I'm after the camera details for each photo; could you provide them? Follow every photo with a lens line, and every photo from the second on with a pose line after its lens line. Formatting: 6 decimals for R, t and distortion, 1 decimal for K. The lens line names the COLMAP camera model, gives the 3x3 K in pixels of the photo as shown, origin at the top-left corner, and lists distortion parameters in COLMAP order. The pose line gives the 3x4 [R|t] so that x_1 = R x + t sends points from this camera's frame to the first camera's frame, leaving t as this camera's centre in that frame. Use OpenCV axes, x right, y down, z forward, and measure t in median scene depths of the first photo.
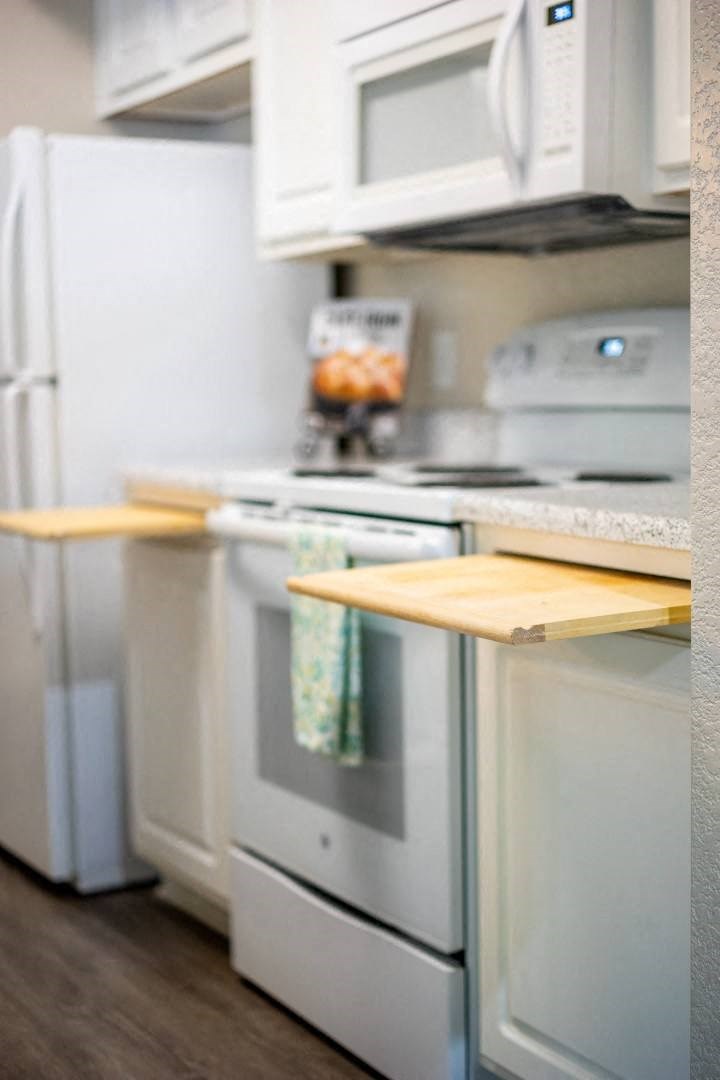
lens RADIAL K [[1665.4, 0, 360.0], [0, 1665.4, 540.0], [0, 0, 1]] dist [-0.014517, -0.017224]
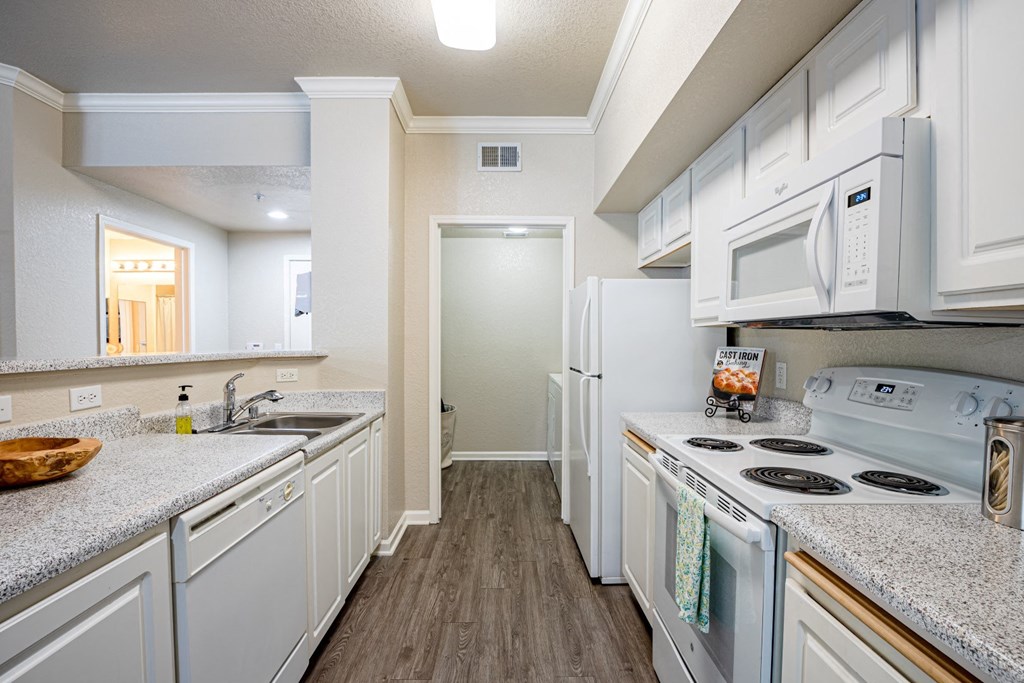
lens RADIAL K [[462.8, 0, 512.9], [0, 462.8, 347.7], [0, 0, 1]] dist [-0.022179, 0.000314]
pose [[0.877698, 0.029471, -0.478307, 0.031386], [-0.064740, 0.996249, -0.057414, -0.093923], [0.474821, 0.081358, 0.876314, 0.347623]]
